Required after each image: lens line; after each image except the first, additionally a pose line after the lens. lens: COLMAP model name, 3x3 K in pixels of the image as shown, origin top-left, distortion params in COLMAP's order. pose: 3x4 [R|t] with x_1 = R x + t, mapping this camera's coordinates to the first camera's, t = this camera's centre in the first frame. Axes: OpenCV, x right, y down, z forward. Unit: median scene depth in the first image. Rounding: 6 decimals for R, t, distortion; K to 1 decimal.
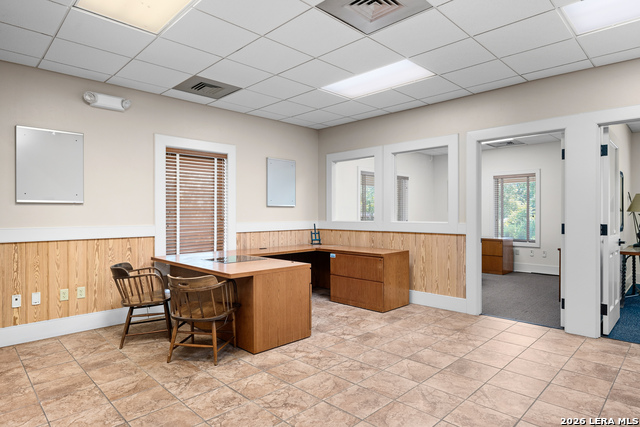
lens RADIAL K [[376.0, 0, 323.8], [0, 376.0, 217.6], [0, 0, 1]] dist [0.030370, -0.003534]
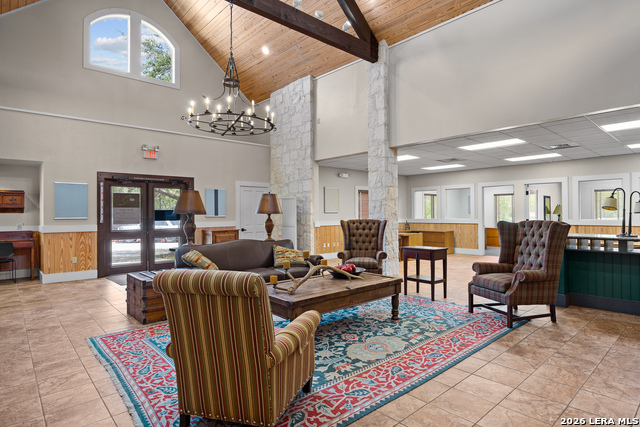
lens RADIAL K [[383.5, 0, 318.0], [0, 383.5, 208.0], [0, 0, 1]] dist [0.017372, 0.000258]
pose [[0.999779, -0.003209, -0.020755, -0.564469], [0.002584, 0.999544, -0.030071, 0.012850], [0.020842, 0.030011, 0.999332, -1.406949]]
